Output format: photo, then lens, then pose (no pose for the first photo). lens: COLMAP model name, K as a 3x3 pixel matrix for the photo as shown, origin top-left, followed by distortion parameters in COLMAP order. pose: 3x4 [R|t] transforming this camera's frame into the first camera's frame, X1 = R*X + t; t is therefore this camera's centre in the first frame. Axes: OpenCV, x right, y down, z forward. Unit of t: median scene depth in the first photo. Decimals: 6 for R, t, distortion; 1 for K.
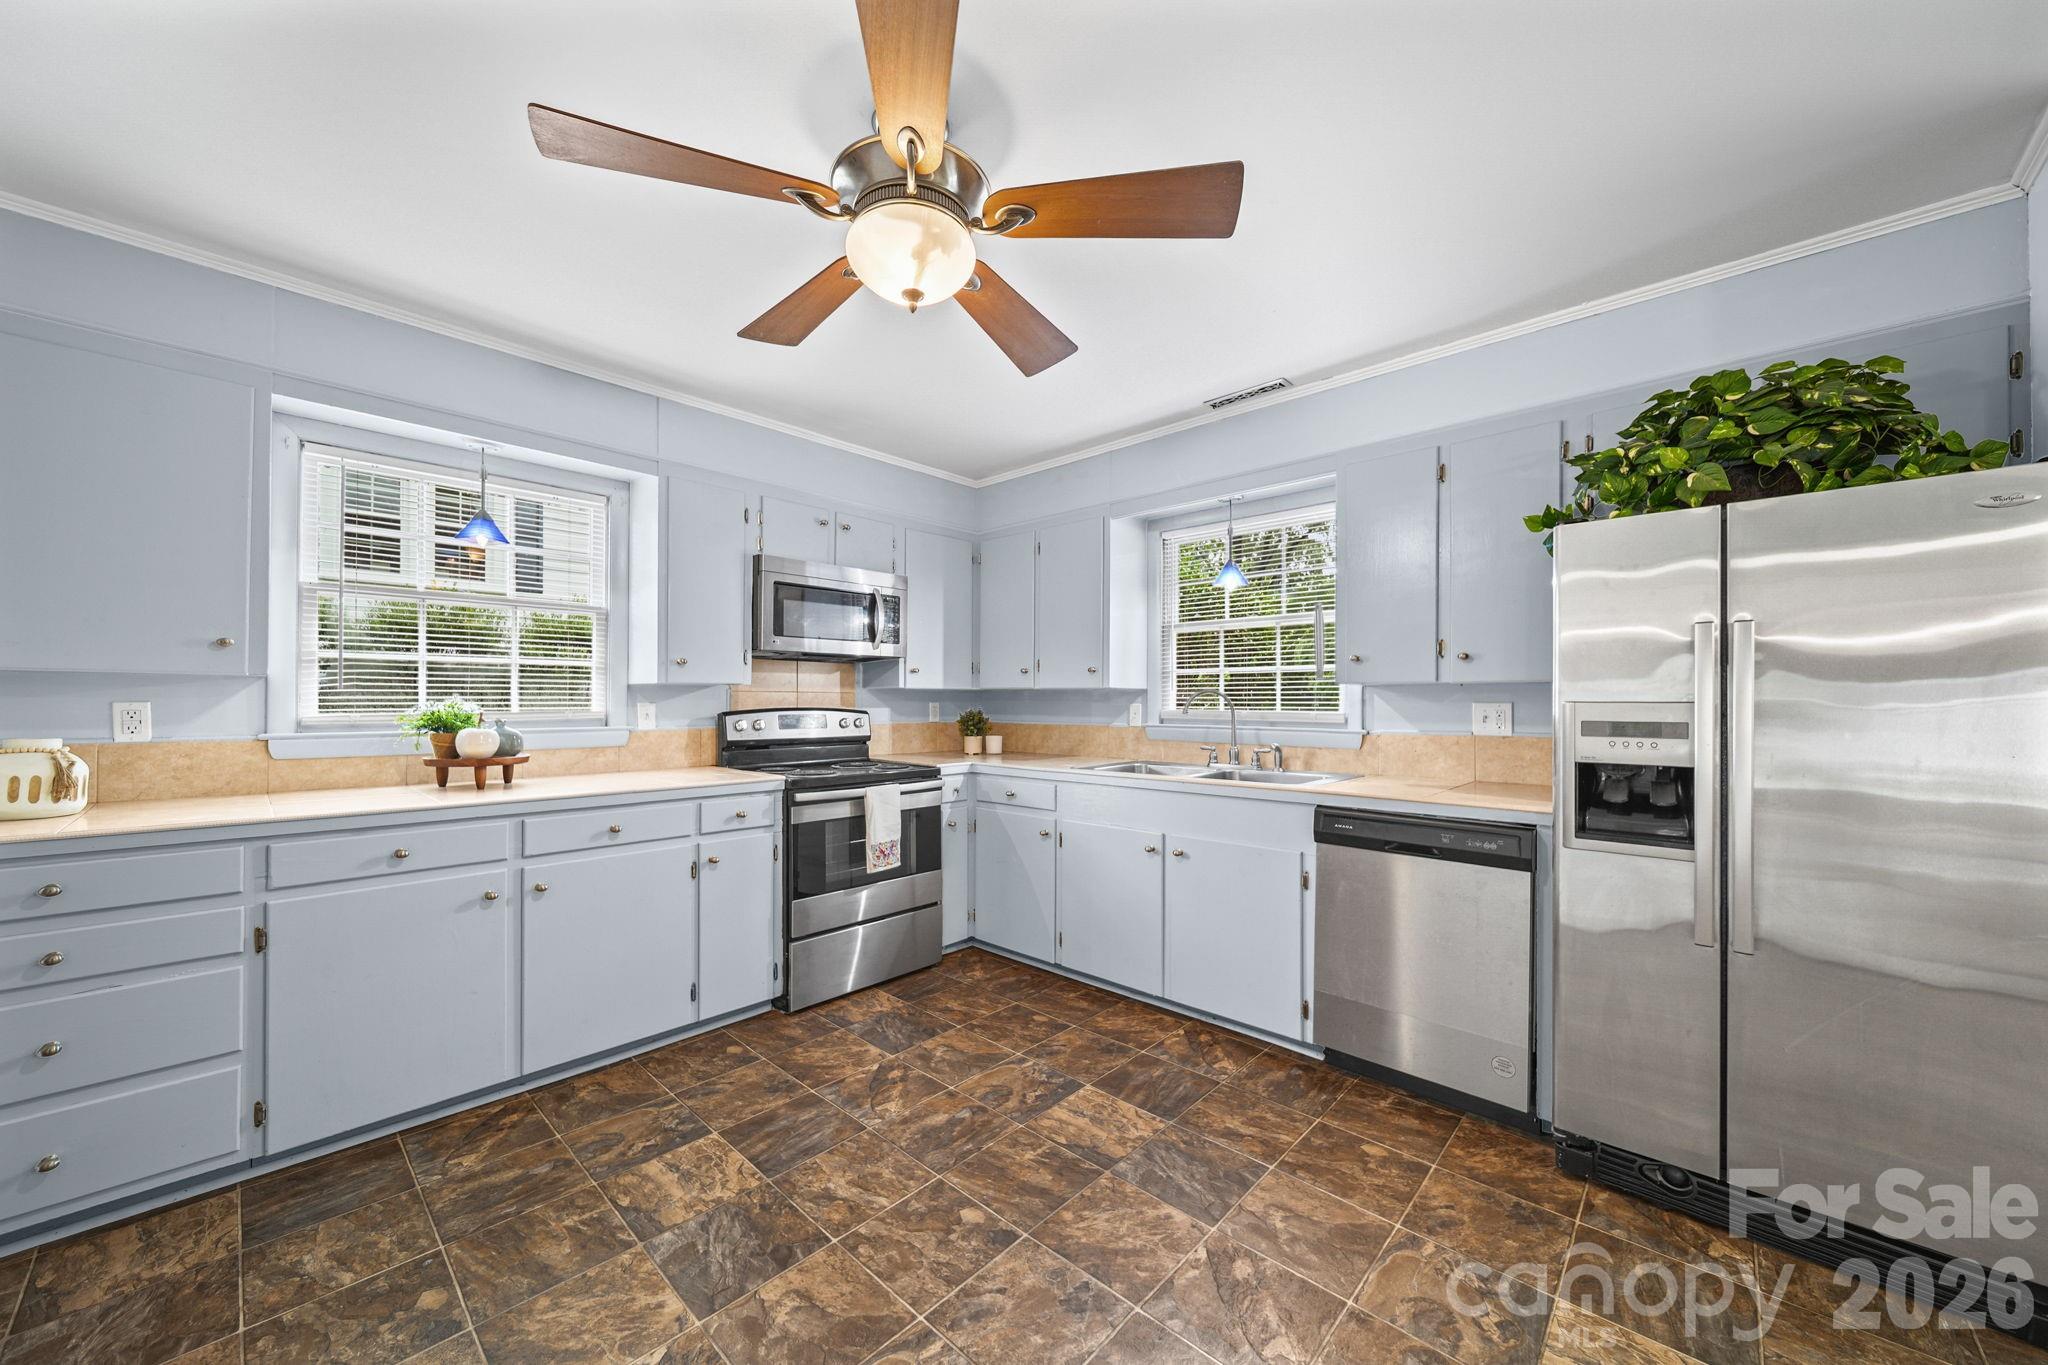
lens RADIAL K [[744.7, 0, 1020.6], [0, 744.7, 698.4], [0, 0, 1]] dist [-0.000557, -0.000666]
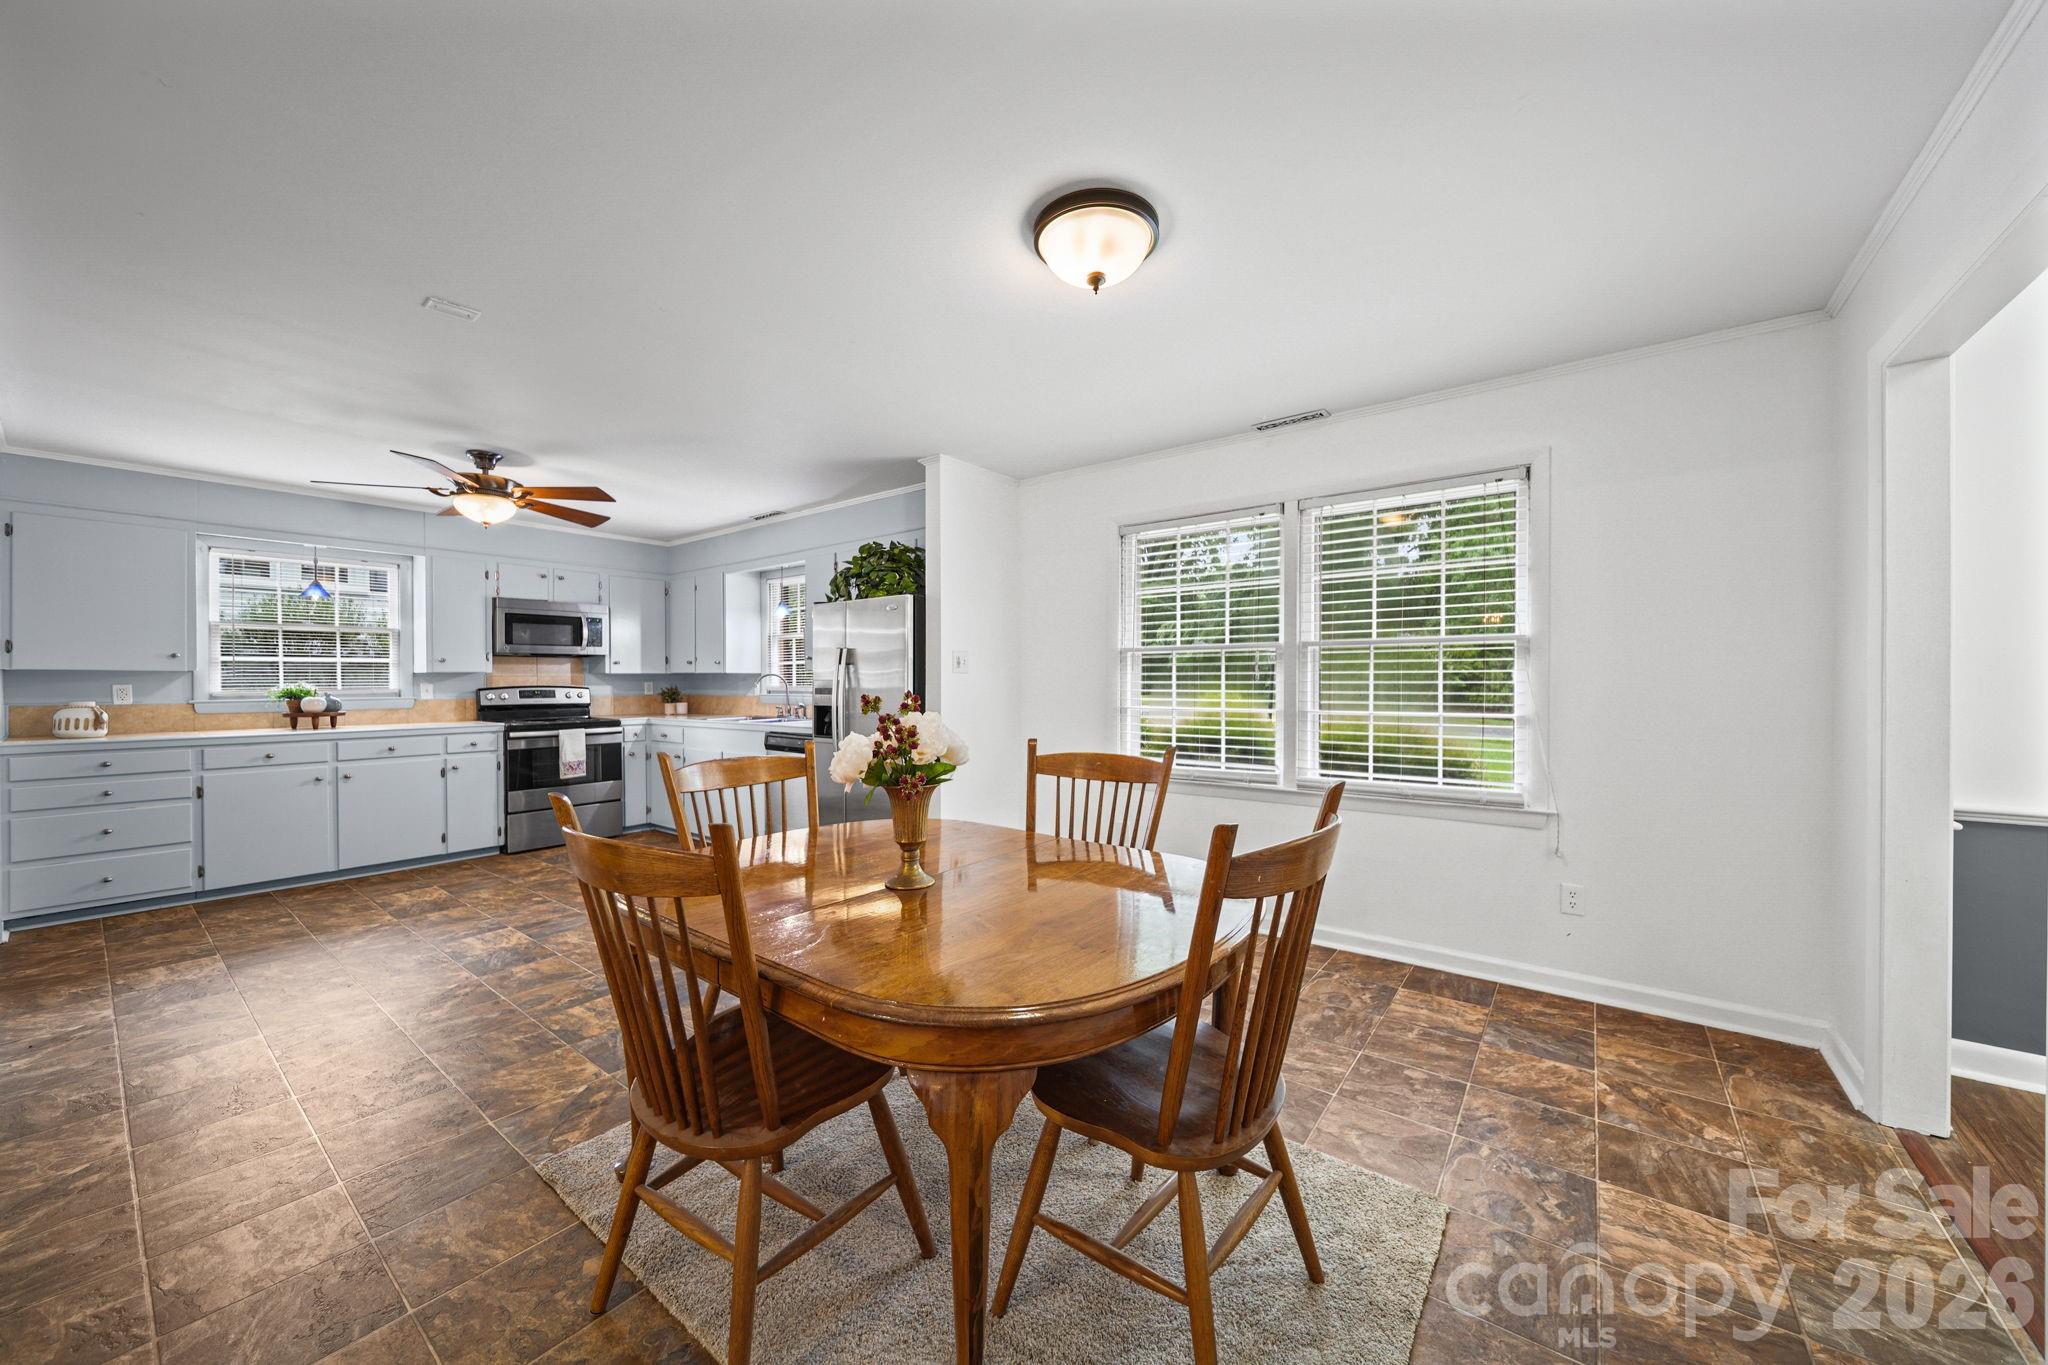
lens RADIAL K [[744.7, 0, 1038.1], [0, 744.7, 685.3], [0, 0, 1]] dist [-0.000557, -0.000666]
pose [[0.994639, -0.006706, 0.103187, 0.747143], [0.005477, 0.999911, 0.012194, -0.002615], [-0.103259, -0.011564, 0.994587, -0.882232]]
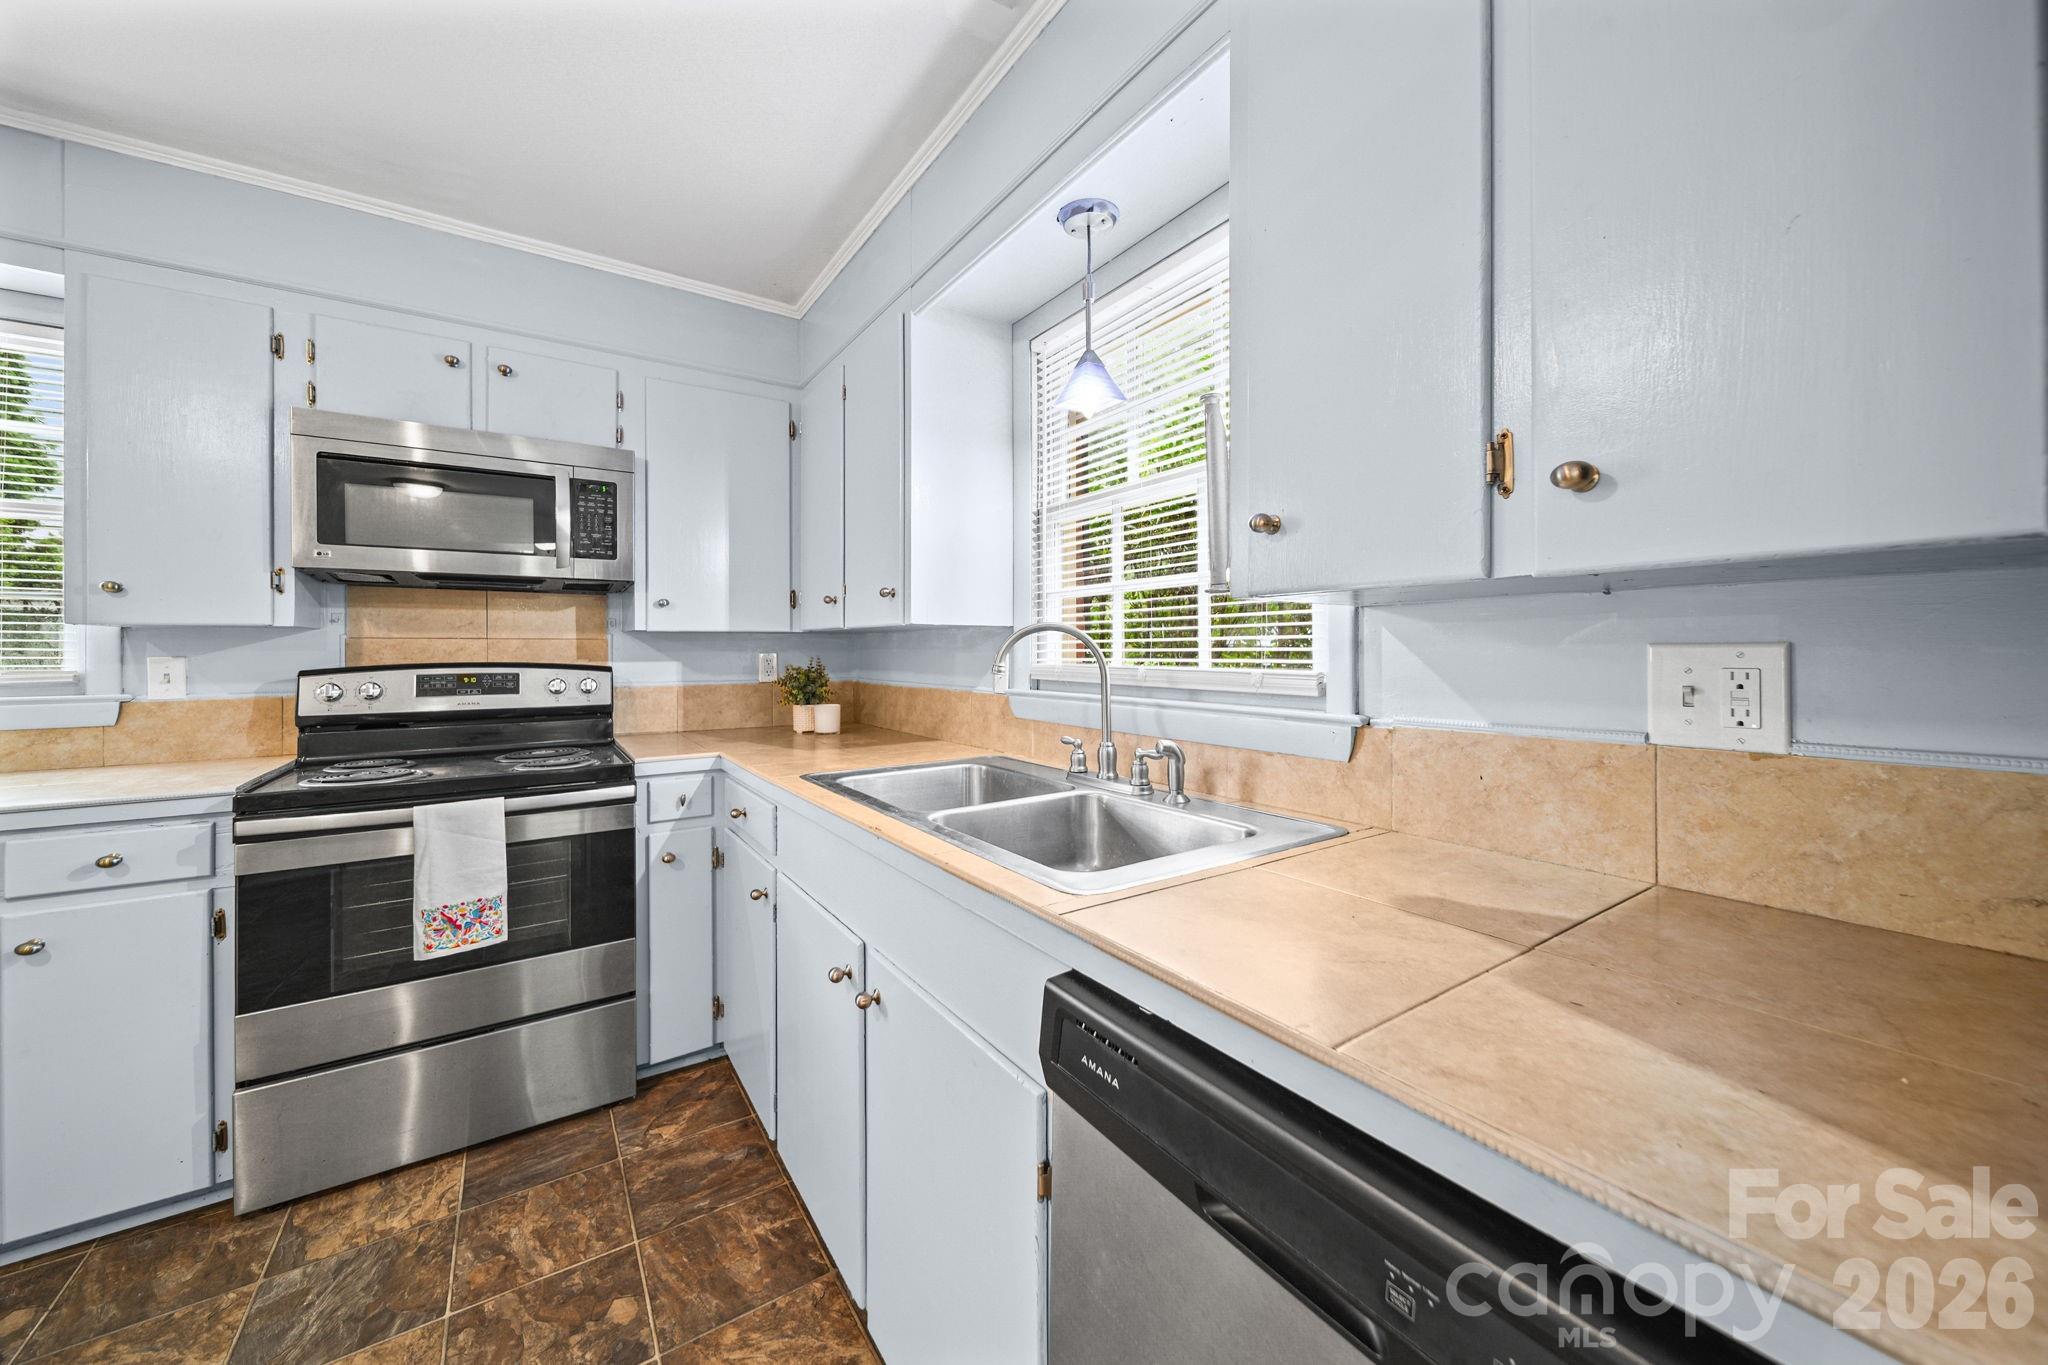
lens RADIAL K [[744.7, 0, 1038.5], [0, 744.7, 649.8], [0, 0, 1]] dist [-0.000557, -0.000666]
pose [[0.977091, -0.007364, -0.212695, 0.372130], [0.007834, 0.999968, 0.001365, 0.005055], [0.212678, -0.003000, 0.977118, 0.557724]]
